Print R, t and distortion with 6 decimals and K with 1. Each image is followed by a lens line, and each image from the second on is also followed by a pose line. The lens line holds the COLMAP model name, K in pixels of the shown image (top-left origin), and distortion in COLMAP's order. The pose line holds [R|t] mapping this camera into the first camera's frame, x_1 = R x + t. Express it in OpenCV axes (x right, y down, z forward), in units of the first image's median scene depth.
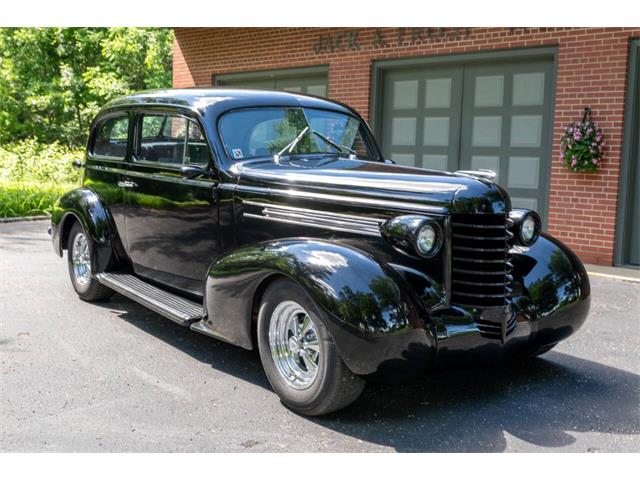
lens RADIAL K [[743.6, 0, 322.9], [0, 743.6, 242.4], [0, 0, 1]] dist [-0.016632, 0.000000]
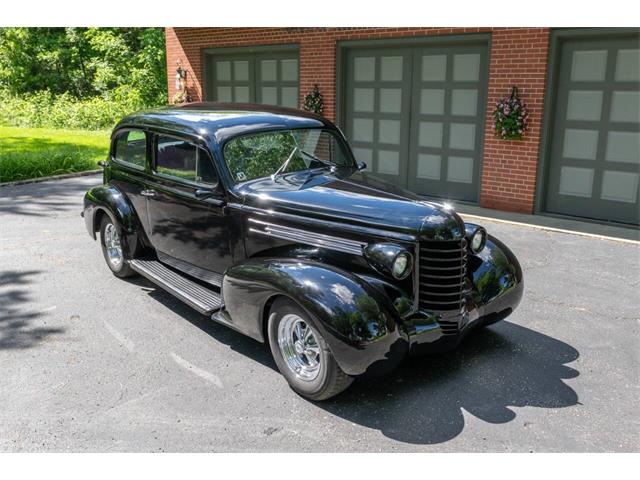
lens RADIAL K [[602.1, 0, 317.5], [0, 602.1, 236.1], [0, 0, 1]] dist [-0.014113, 0.000000]
pose [[0.998367, -0.039605, 0.041171, -0.027171], [0.033070, 0.988315, 0.148796, -0.133554], [-0.046583, -0.147191, 0.988011, -0.001888]]
